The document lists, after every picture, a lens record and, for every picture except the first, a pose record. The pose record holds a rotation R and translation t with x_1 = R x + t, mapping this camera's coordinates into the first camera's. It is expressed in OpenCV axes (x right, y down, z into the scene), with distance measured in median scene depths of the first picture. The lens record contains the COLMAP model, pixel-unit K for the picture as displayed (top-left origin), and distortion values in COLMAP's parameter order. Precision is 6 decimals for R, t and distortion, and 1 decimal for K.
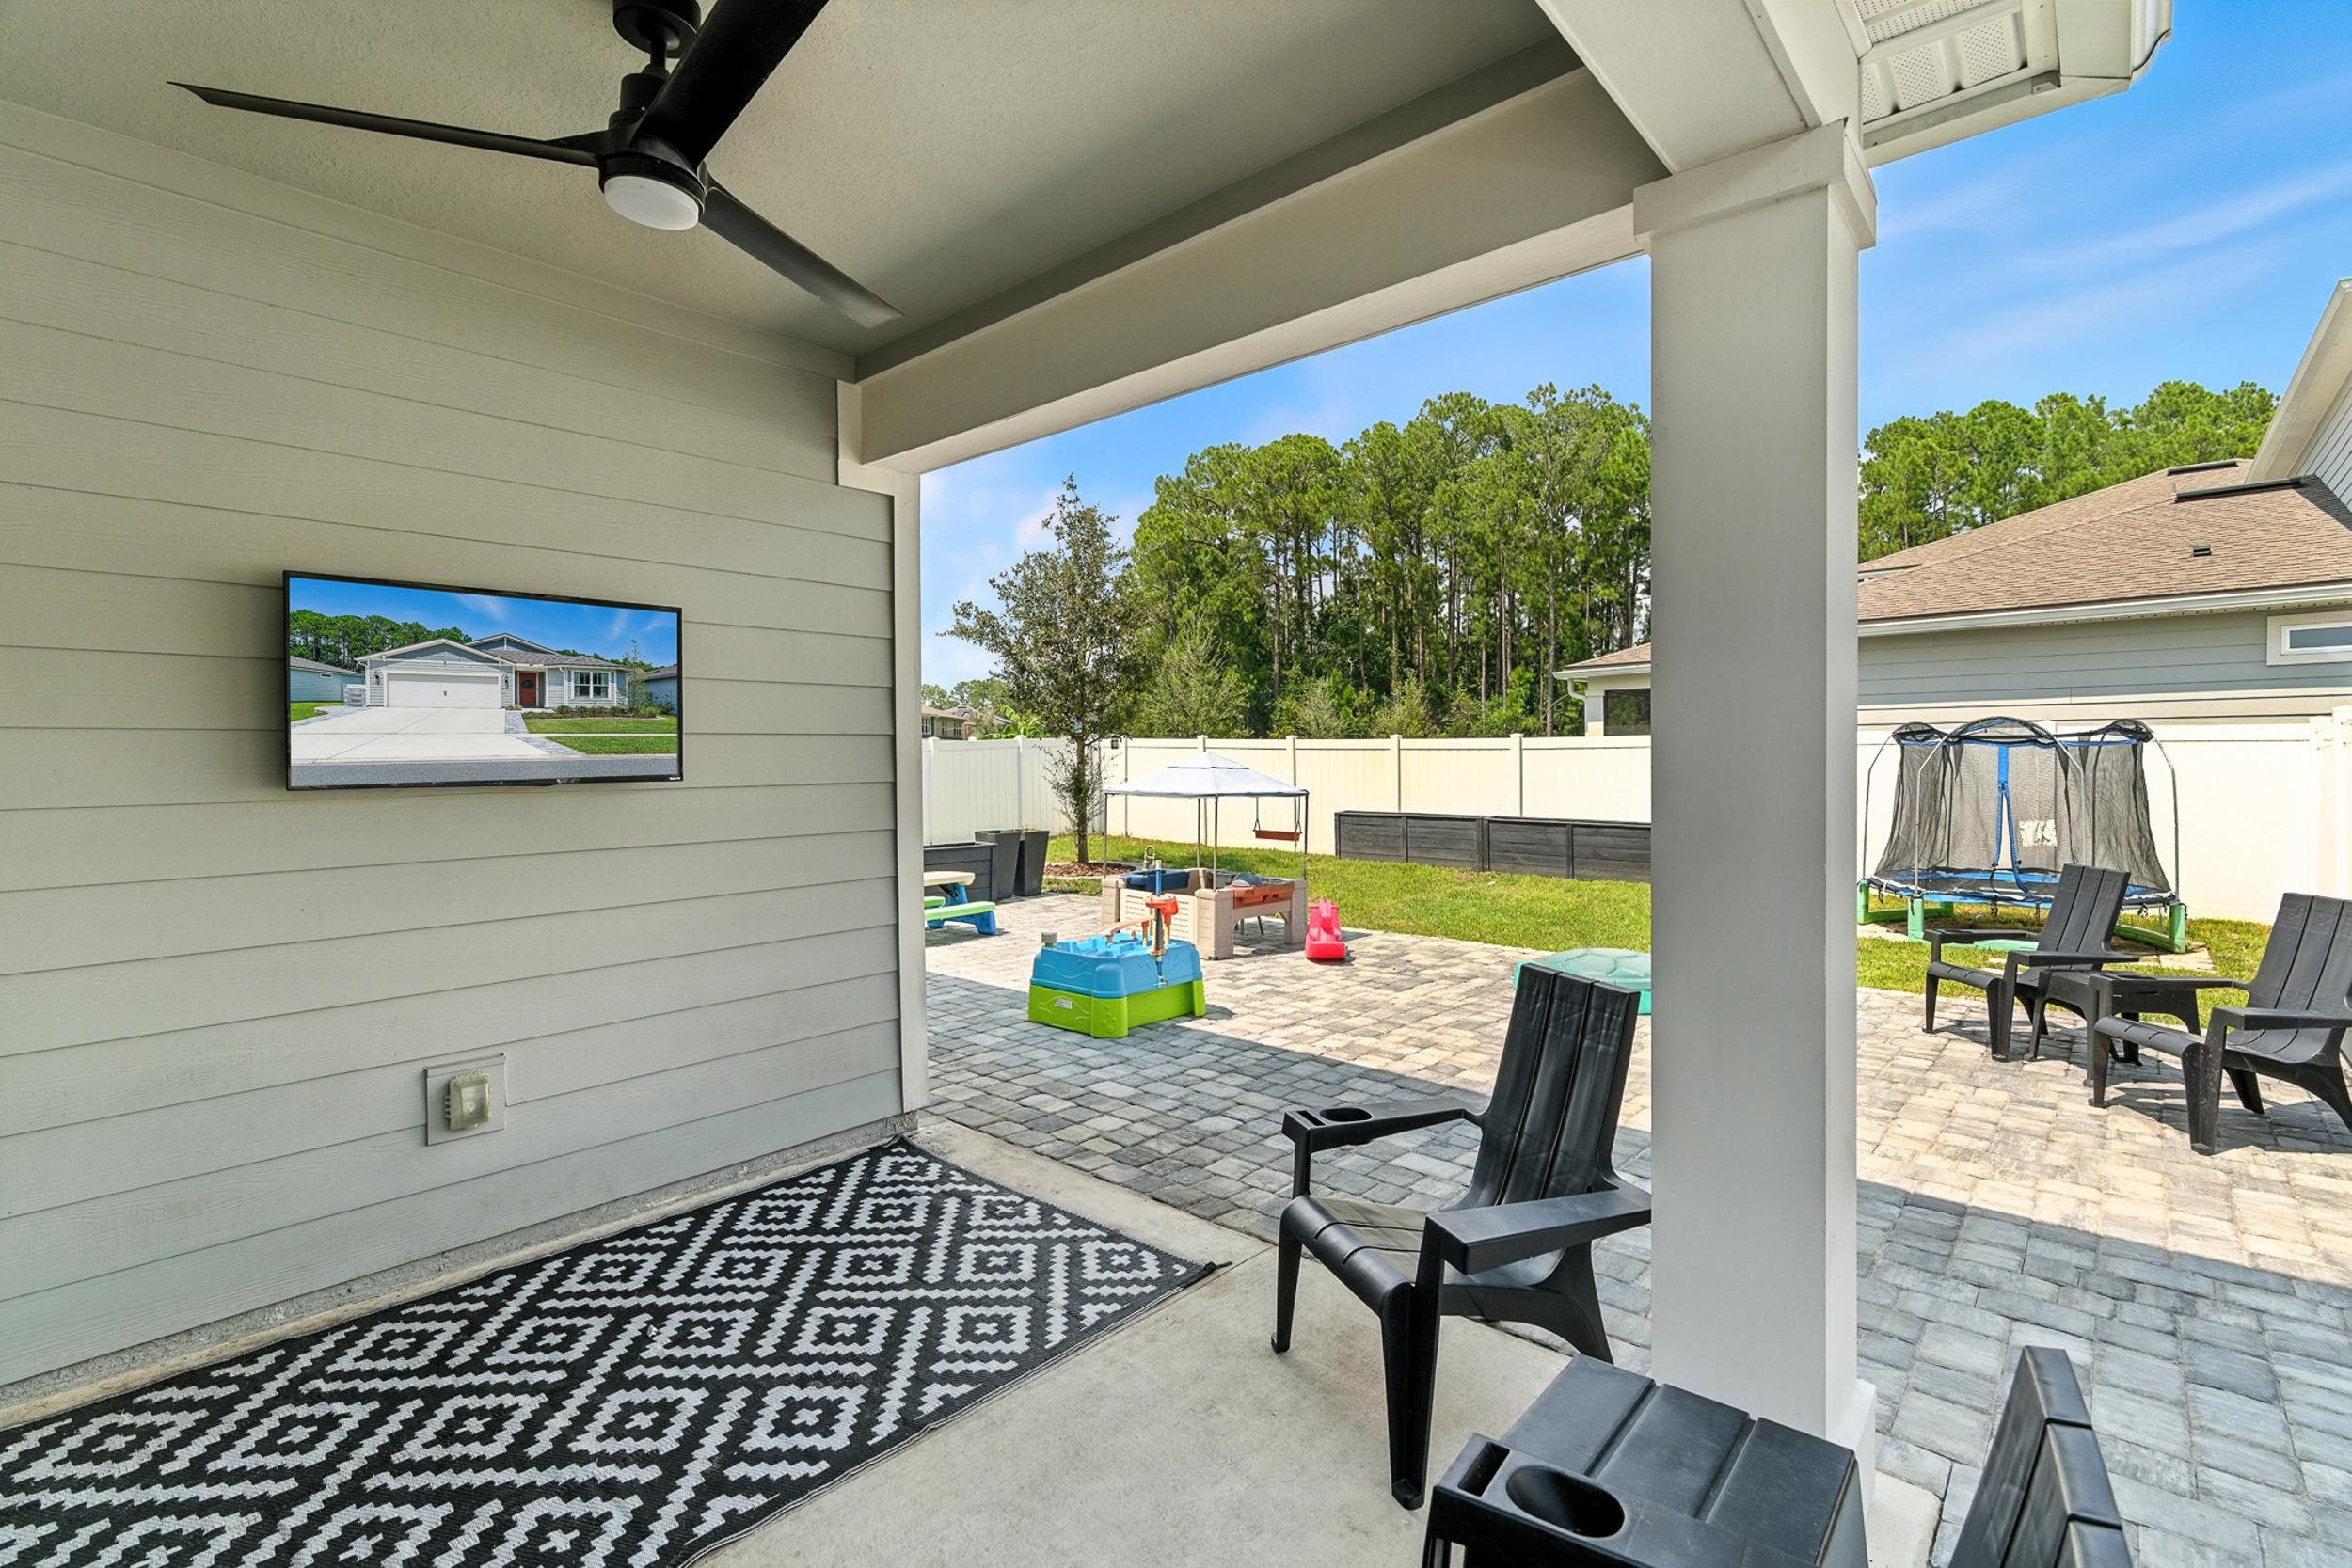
lens RADIAL K [[1057.1, 0, 1176.0], [0, 1057.1, 784.0], [0, 0, 1]] dist [-0.000823, 0.003531]
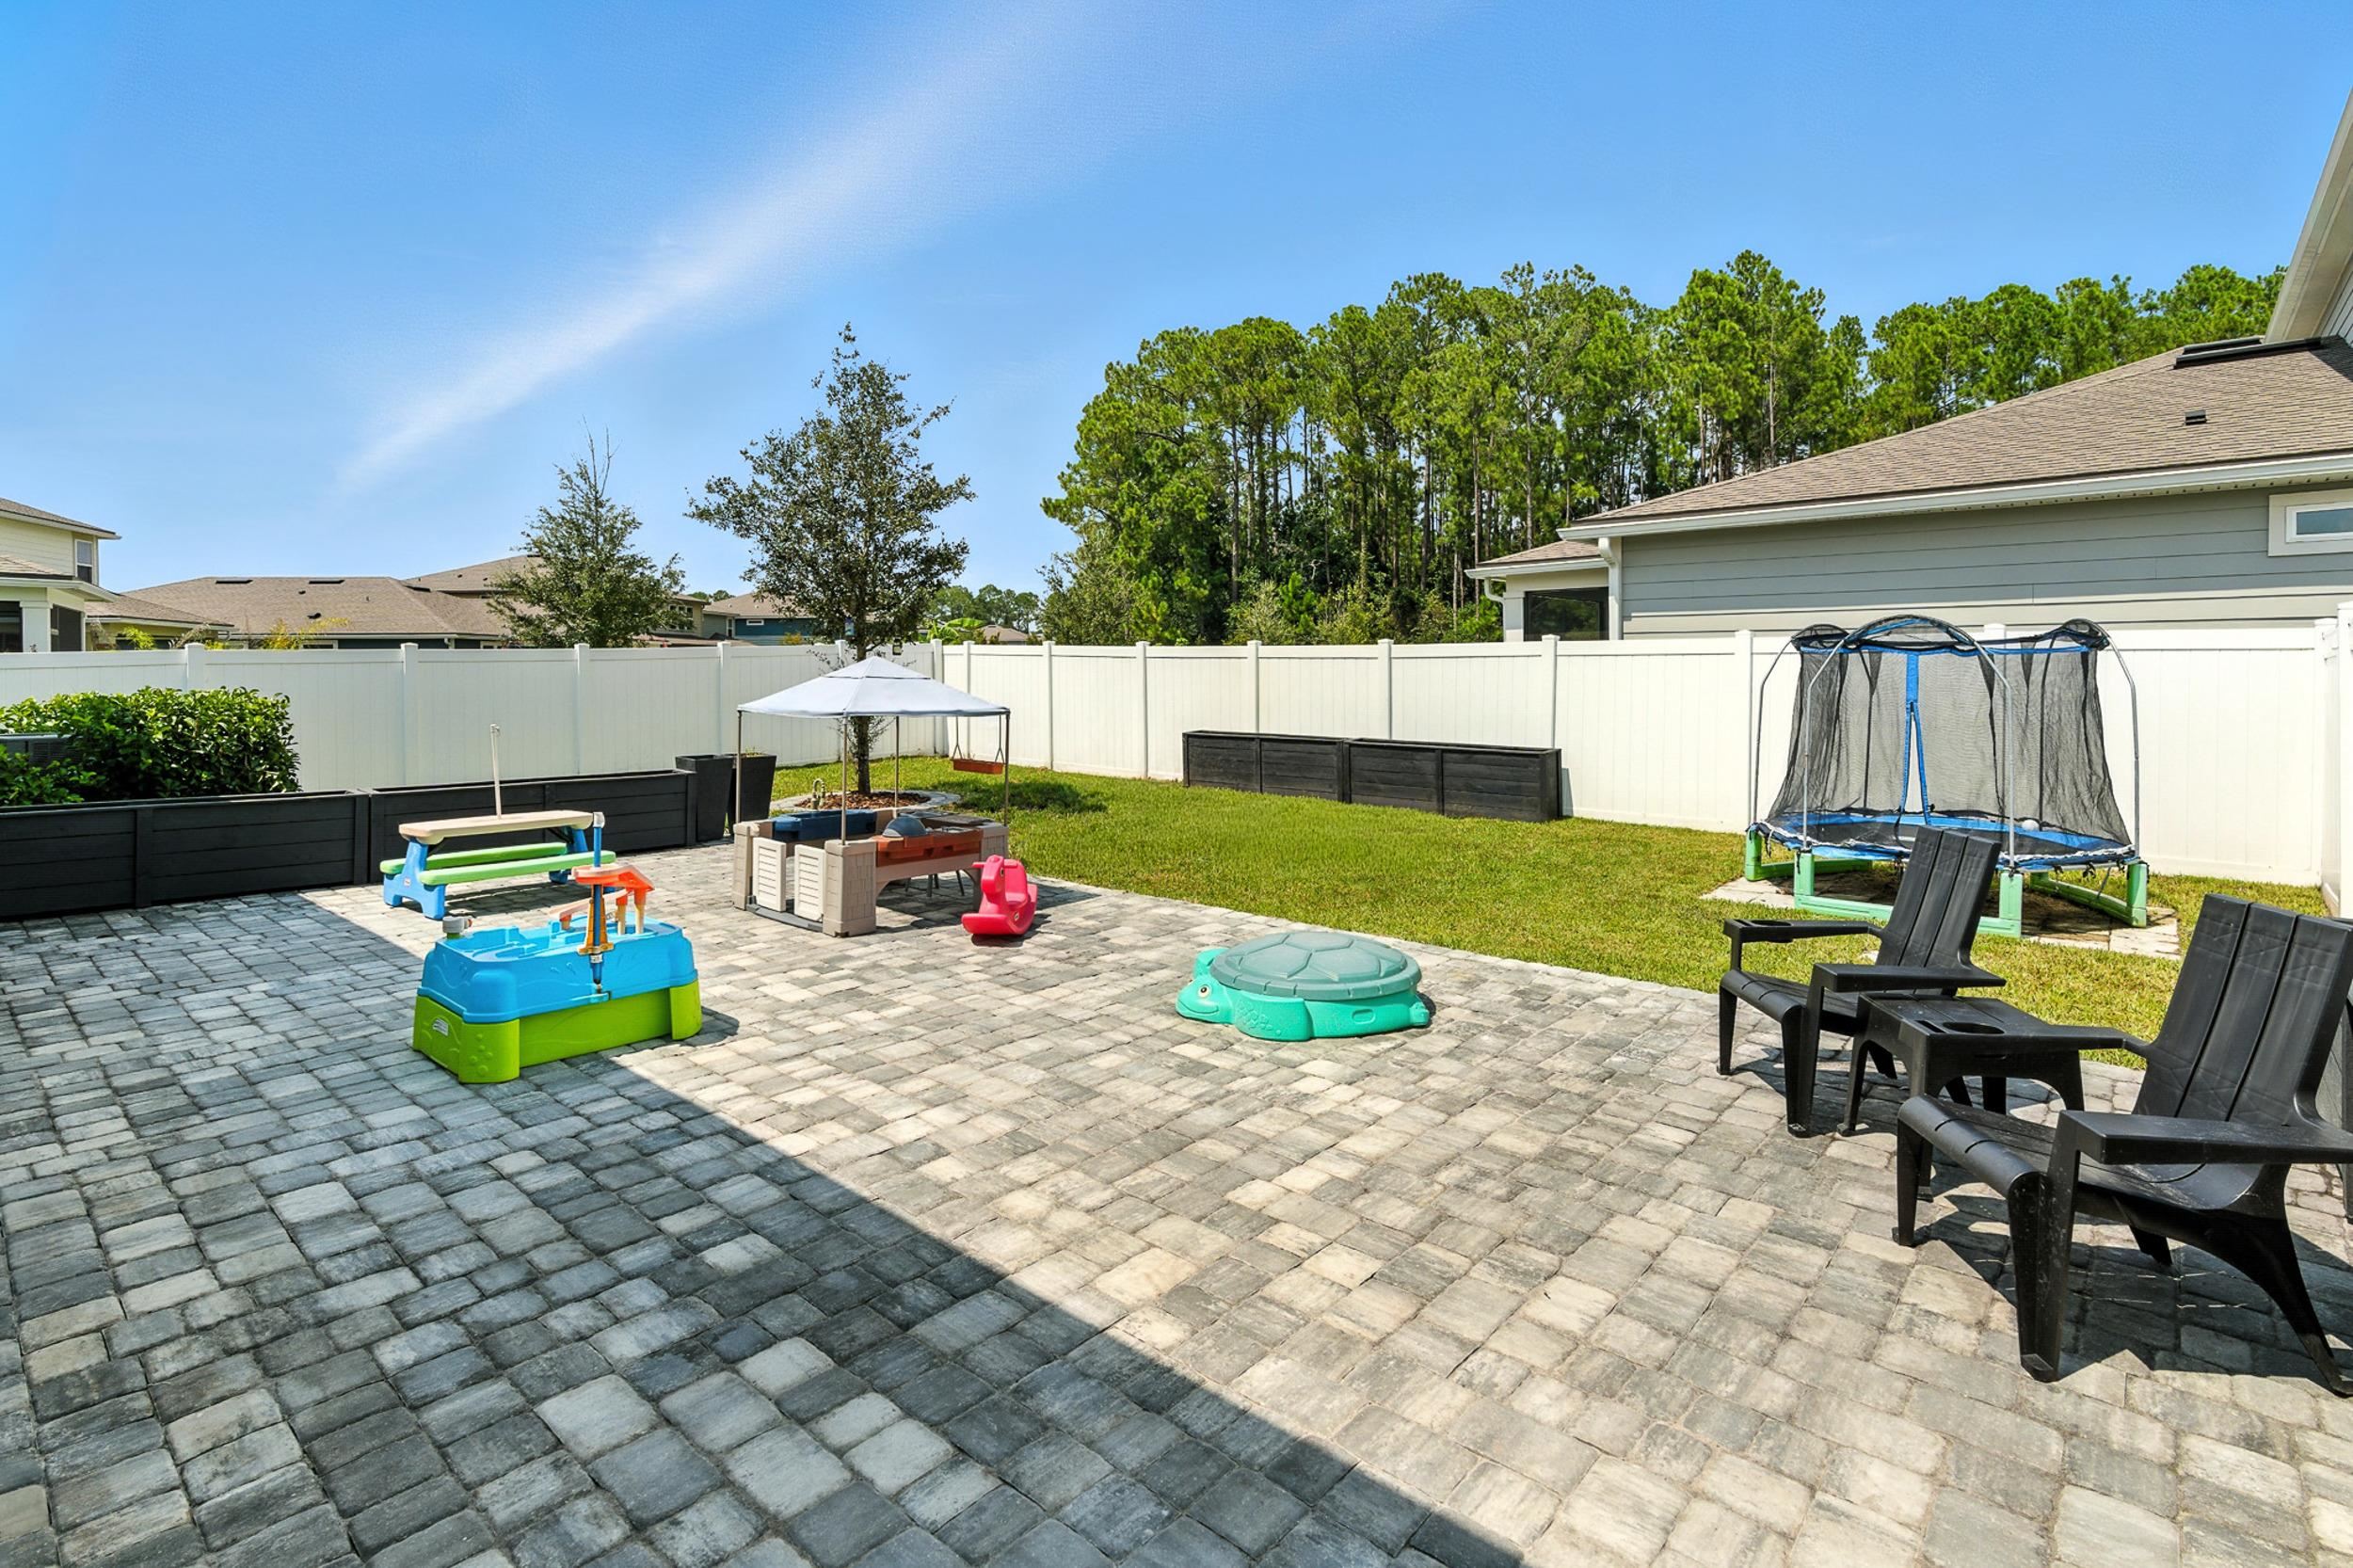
lens RADIAL K [[1118.1, 0, 1167.5], [0, 1118.1, 706.1], [0, 0, 1]] dist [0.000905, 0.000369]
pose [[0.999970, 0.004040, 0.006601, 0.133122], [-0.004091, 0.999962, 0.007724, -0.001230], [-0.006569, -0.007750, 0.999948, 0.110242]]
